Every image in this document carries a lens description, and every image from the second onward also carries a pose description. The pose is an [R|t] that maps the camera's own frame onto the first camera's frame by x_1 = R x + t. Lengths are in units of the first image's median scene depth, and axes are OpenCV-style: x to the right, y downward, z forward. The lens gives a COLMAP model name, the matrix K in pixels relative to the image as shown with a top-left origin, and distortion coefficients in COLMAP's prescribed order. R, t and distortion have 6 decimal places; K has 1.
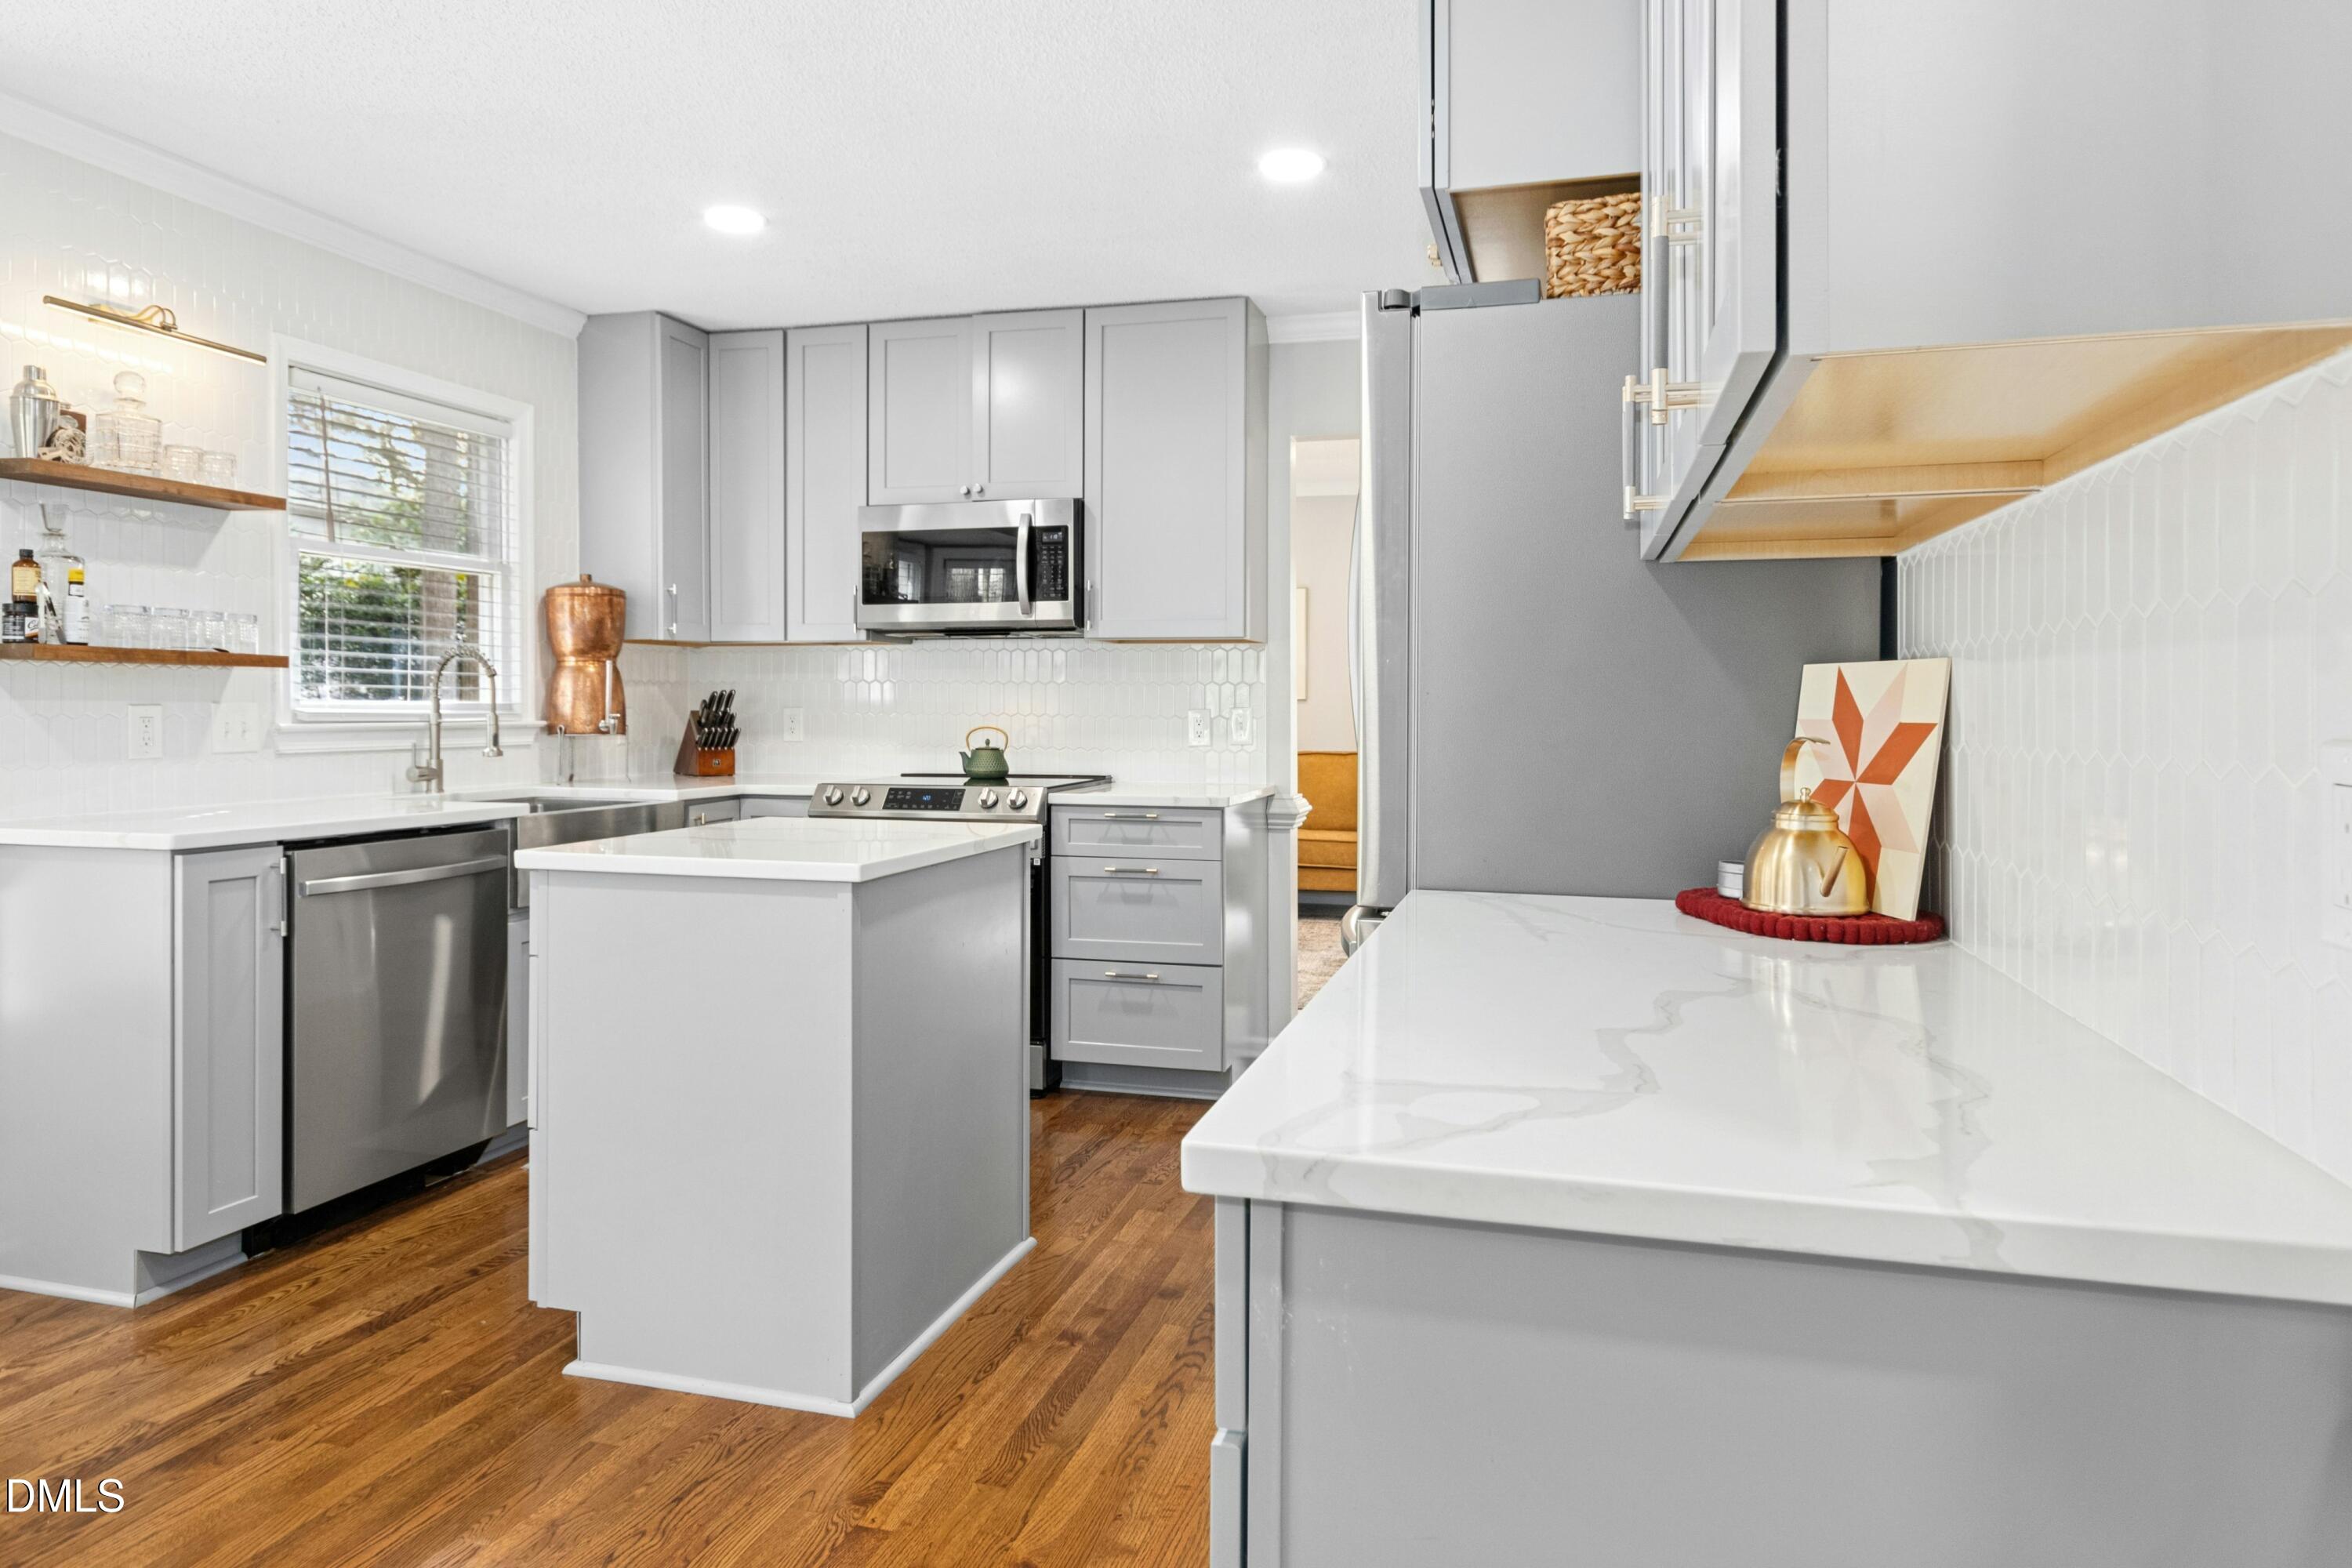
lens RADIAL K [[1441.5, 0, 1202.8], [0, 1441.5, 711.2], [0, 0, 1]] dist [0.001795, -0.002876]
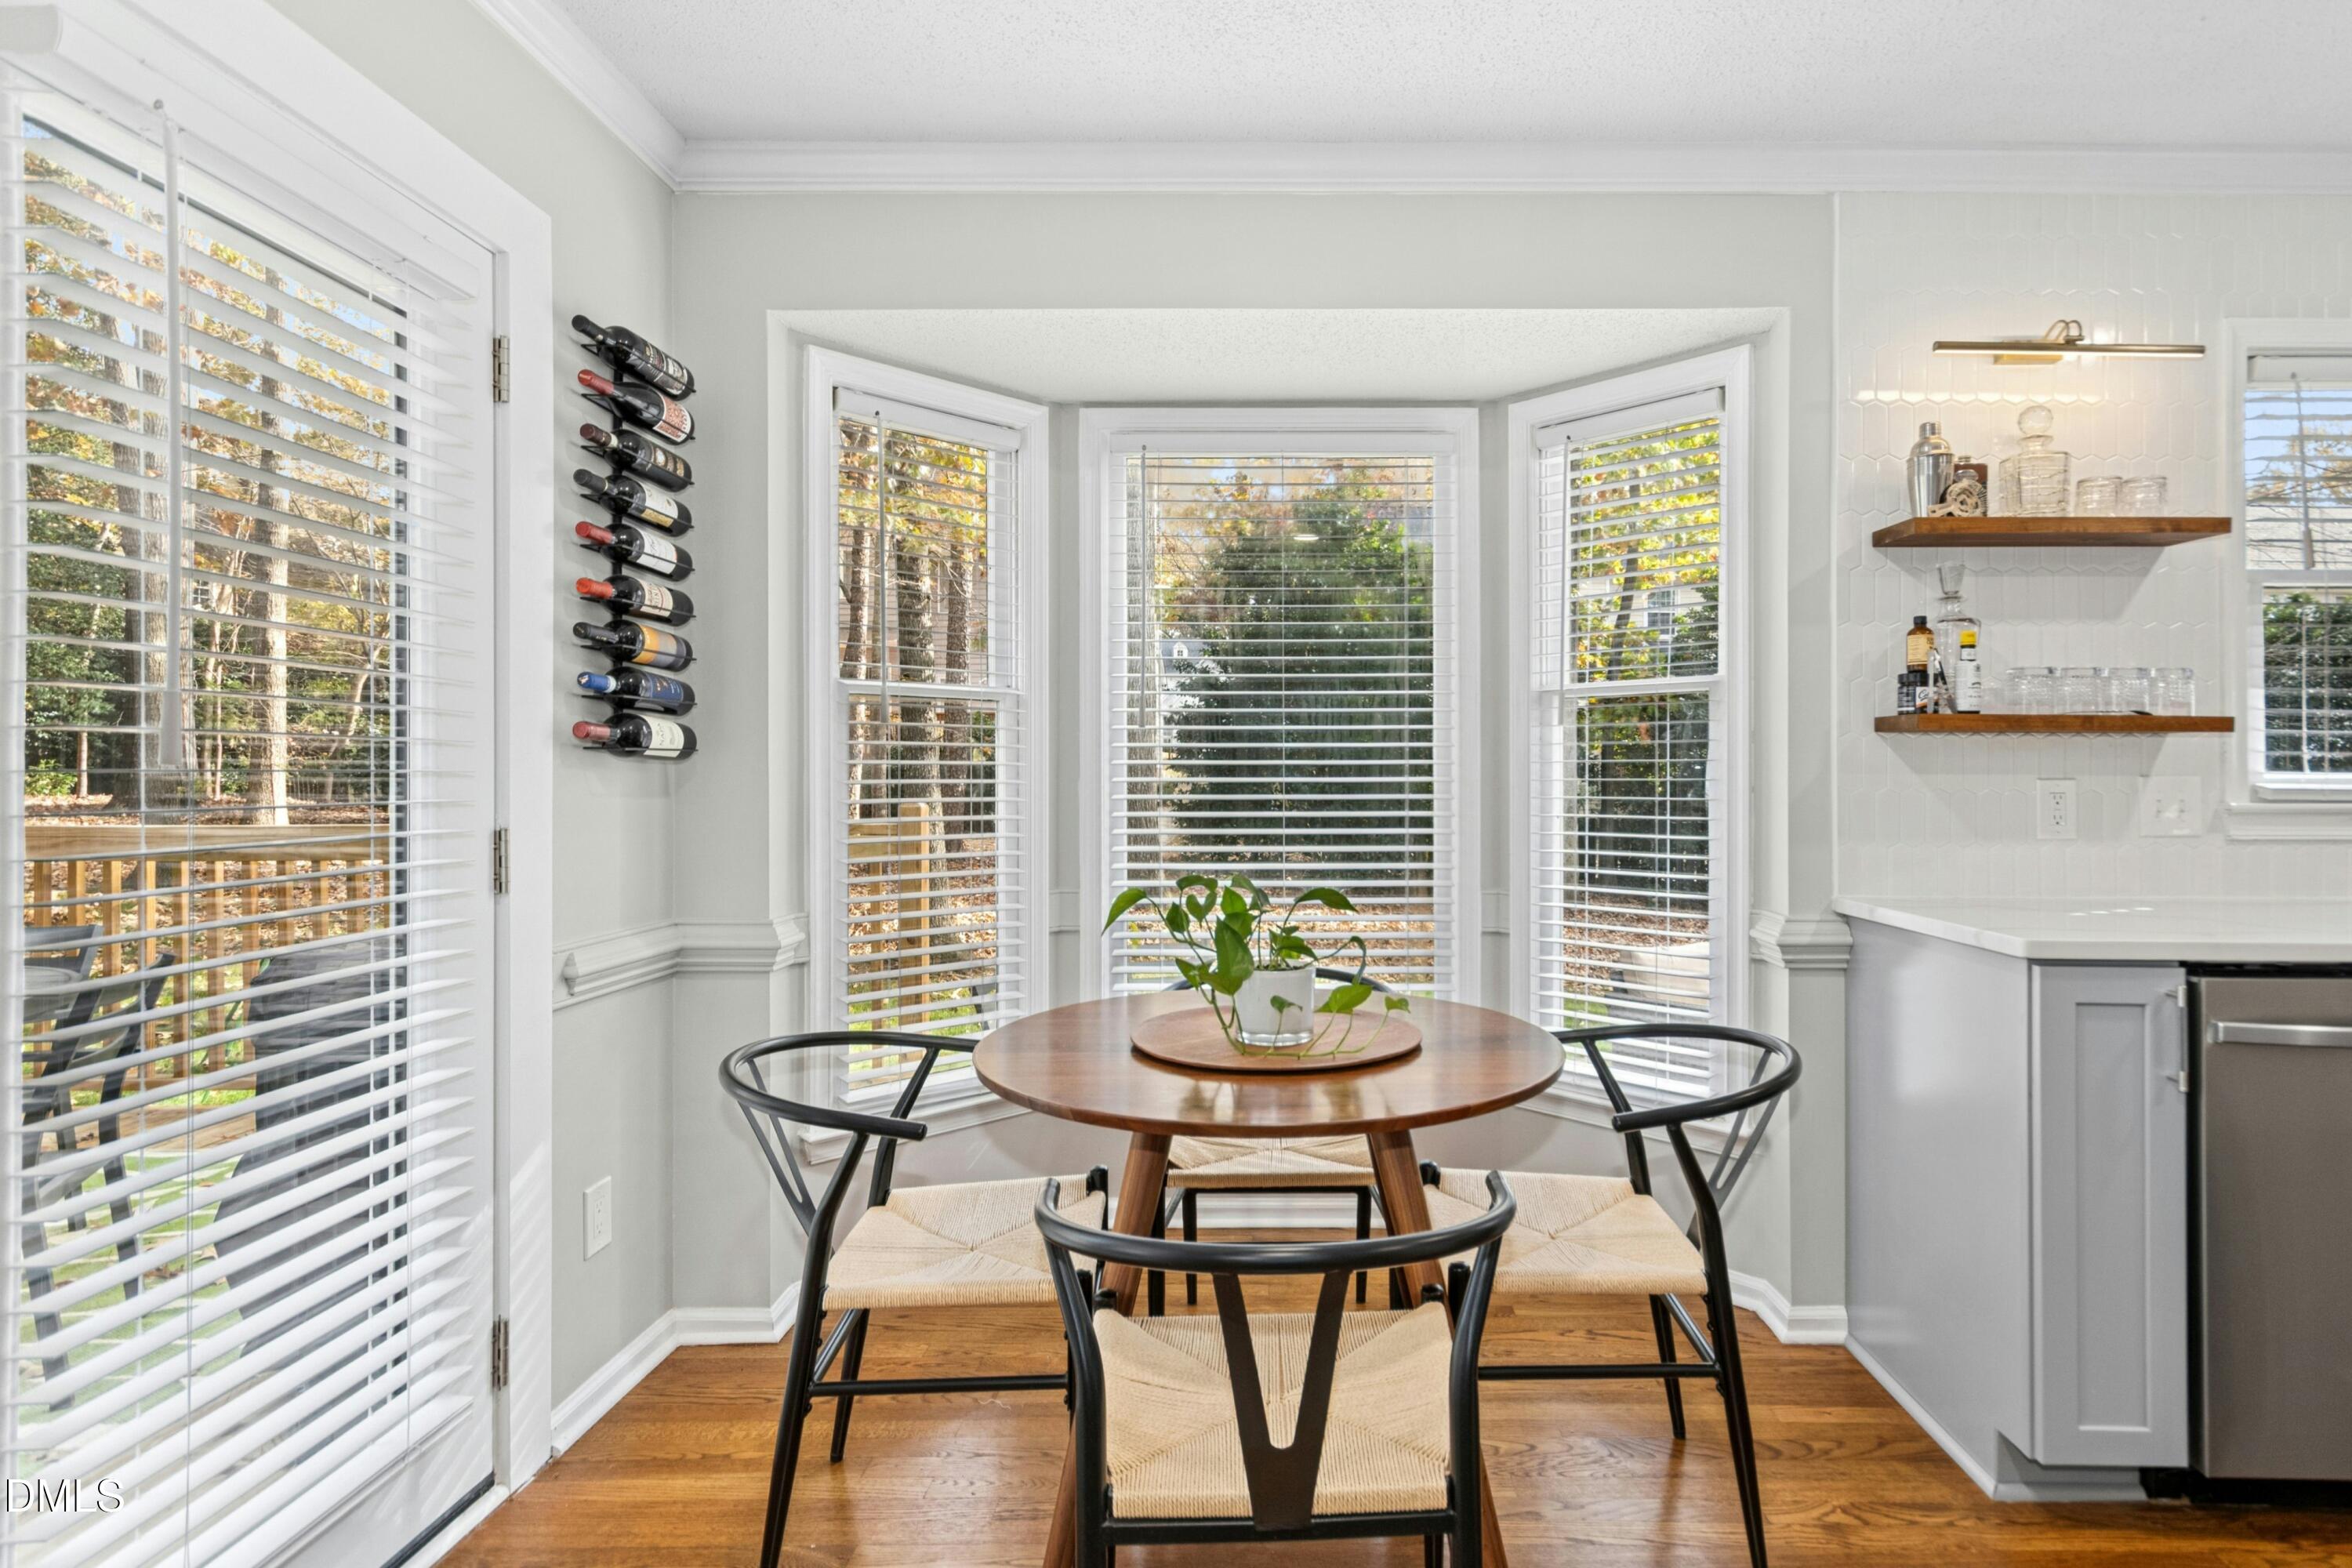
lens RADIAL K [[1227.8, 0, 1251.1], [0, 1227.8, 774.9], [0, 0, 1]] dist [0.007240, 0.005019]
pose [[0.261787, -0.003697, -0.965118, -0.123131], [-0.003247, 0.999984, -0.004712, -0.001569], [0.965120, 0.004367, 0.261771, 0.304015]]
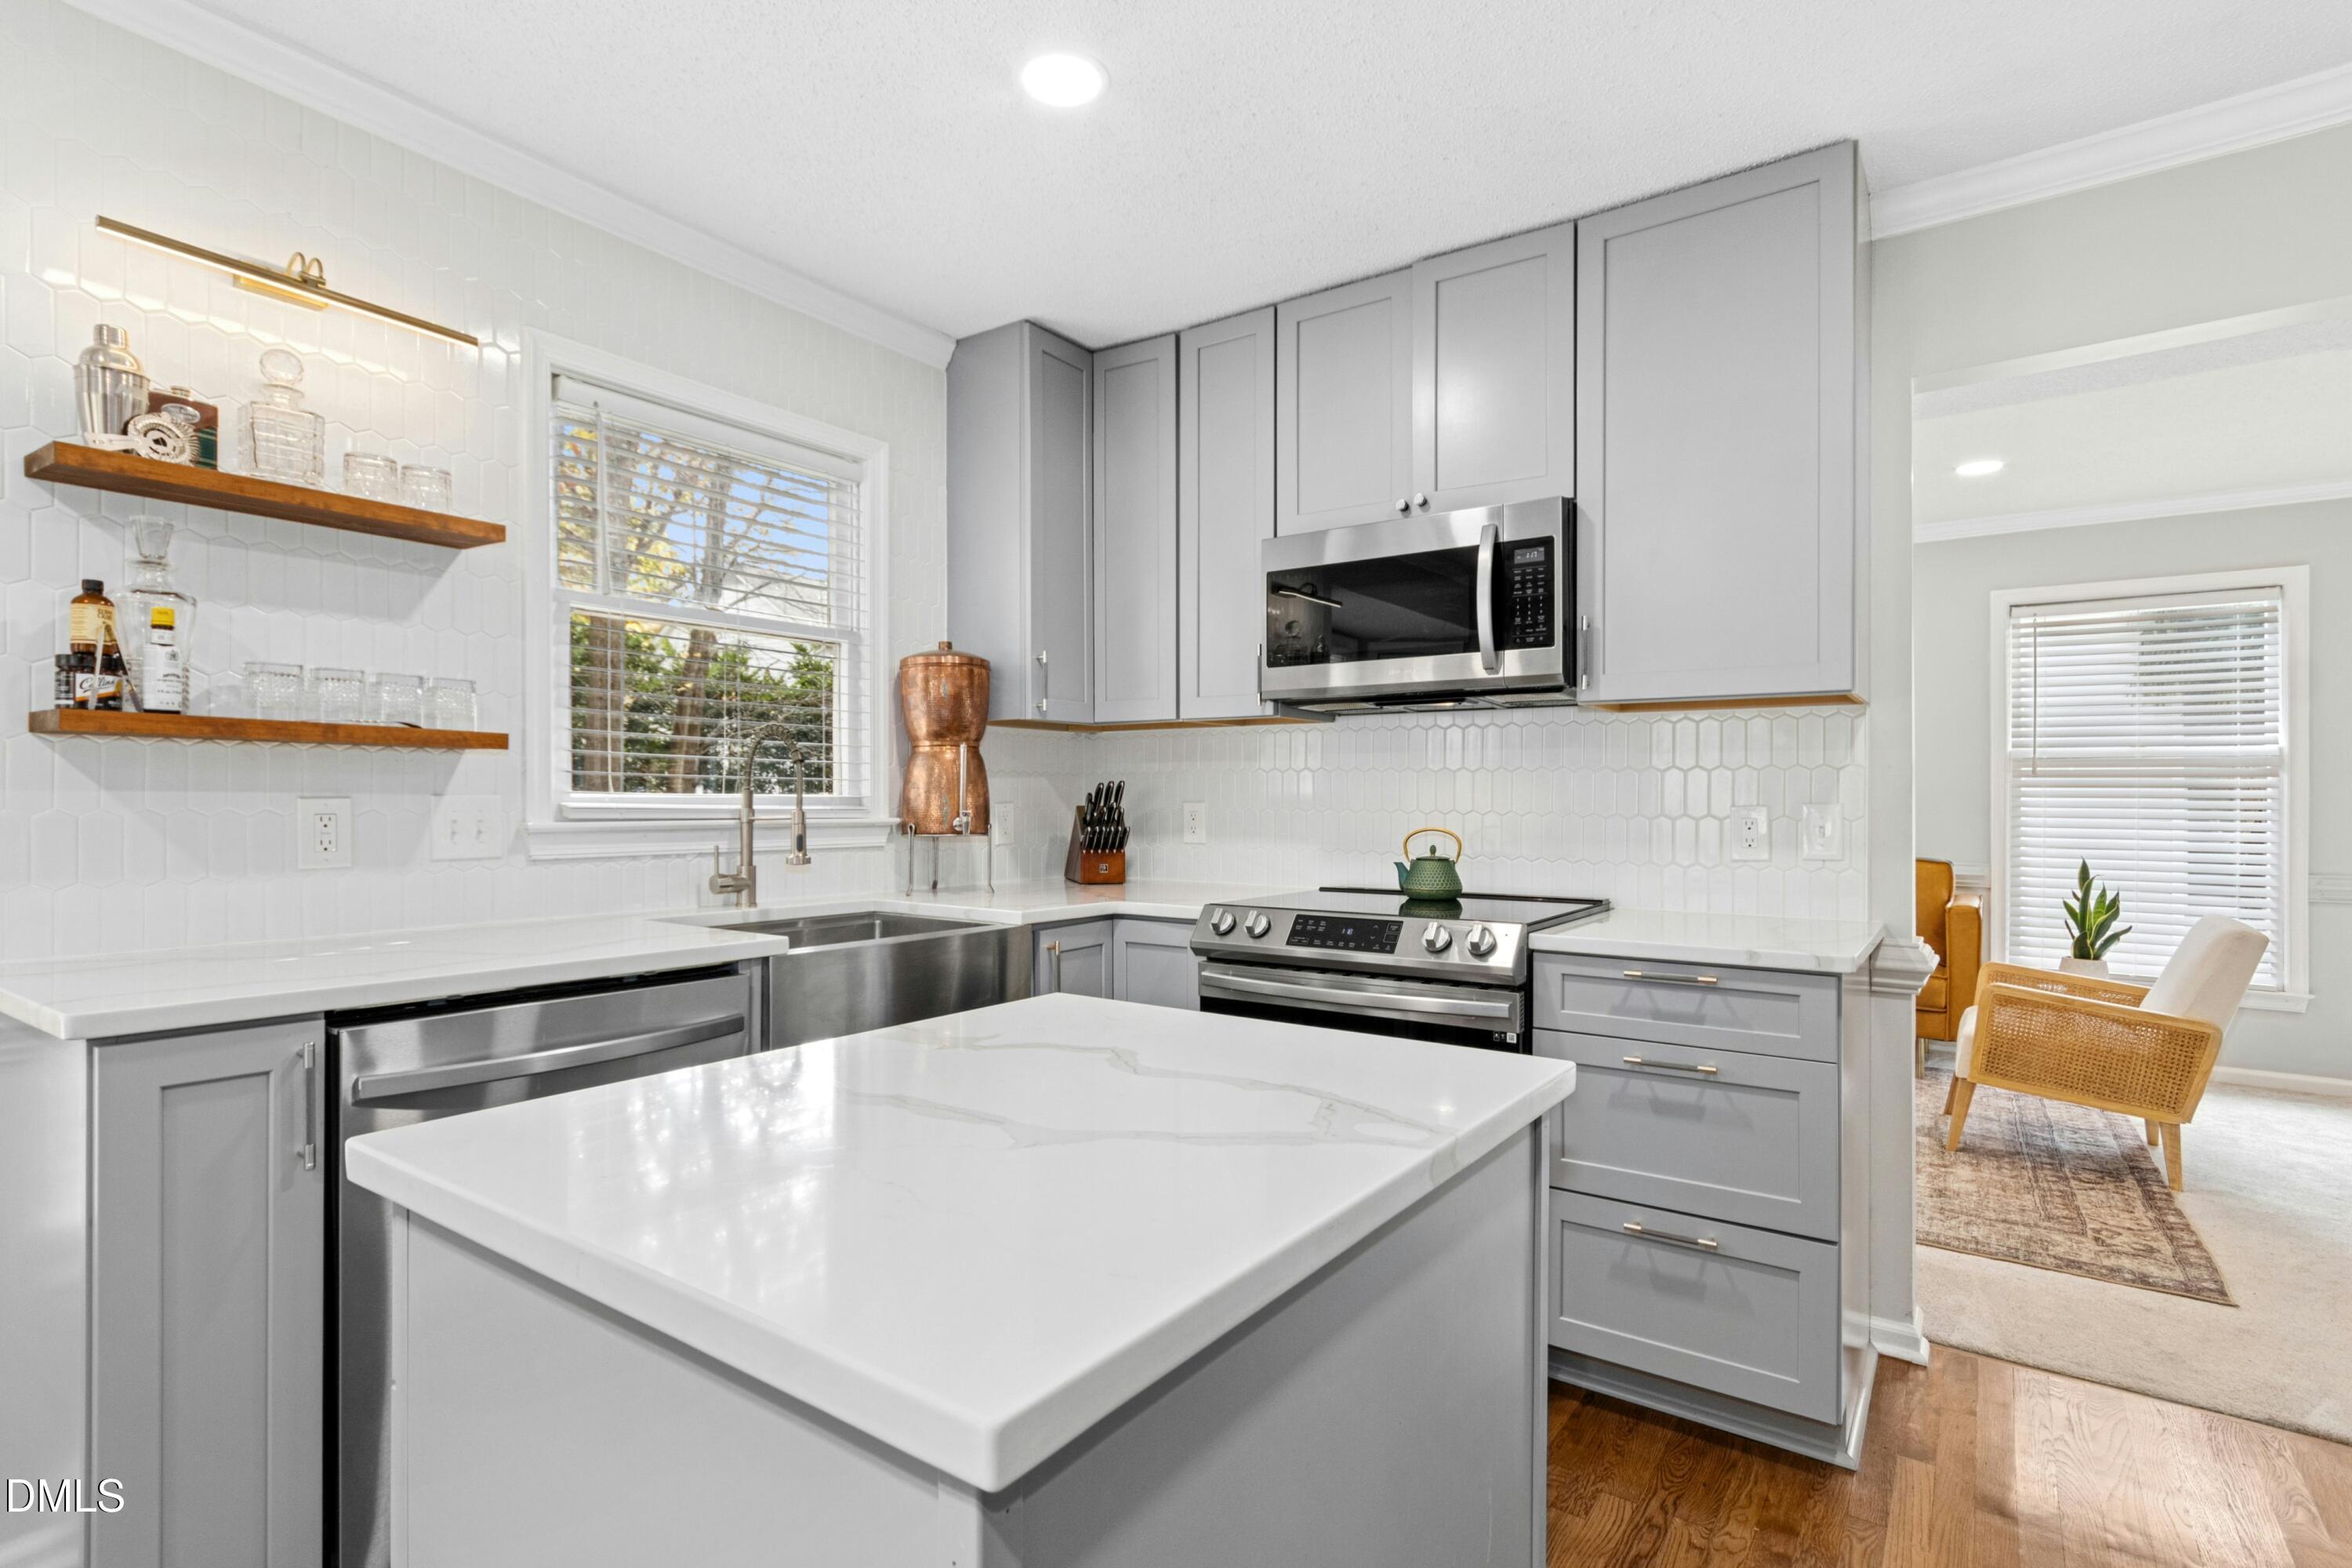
lens RADIAL K [[1177.7, 0, 1192.3], [0, 1177.7, 799.1], [0, 0, 1]] dist [0.005698, 0.000262]
pose [[0.943807, 0.000911, -0.330496, -0.089389], [-0.002680, 0.999984, -0.004898, -0.001670], [0.330486, 0.005509, 0.943795, 0.530148]]
